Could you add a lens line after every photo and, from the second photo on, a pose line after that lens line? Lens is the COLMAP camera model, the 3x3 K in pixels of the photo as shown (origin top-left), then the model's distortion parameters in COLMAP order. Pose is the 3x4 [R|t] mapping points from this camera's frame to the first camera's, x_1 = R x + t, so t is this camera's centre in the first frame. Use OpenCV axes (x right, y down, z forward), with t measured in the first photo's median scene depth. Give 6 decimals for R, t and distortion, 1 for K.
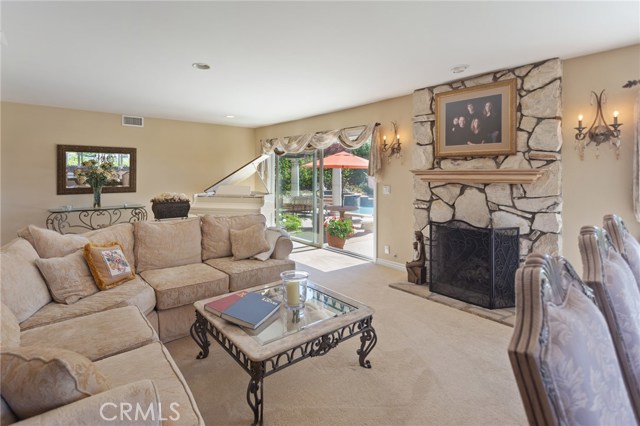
lens RADIAL K [[325.8, 0, 320.1], [0, 325.8, 172.7], [0, 0, 1]] dist [0.005773, 0.000795]
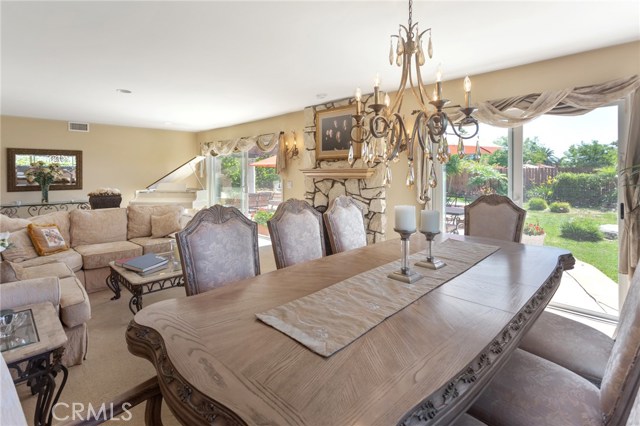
lens RADIAL K [[325.8, 0, 320.1], [0, 325.8, 172.7], [0, 0, 1]] dist [0.005773, 0.000795]
pose [[0.996534, -0.005336, 0.083011, 0.267029], [0.004921, 0.999974, 0.005206, -0.000409], [-0.083037, -0.004779, 0.996535, -0.324527]]
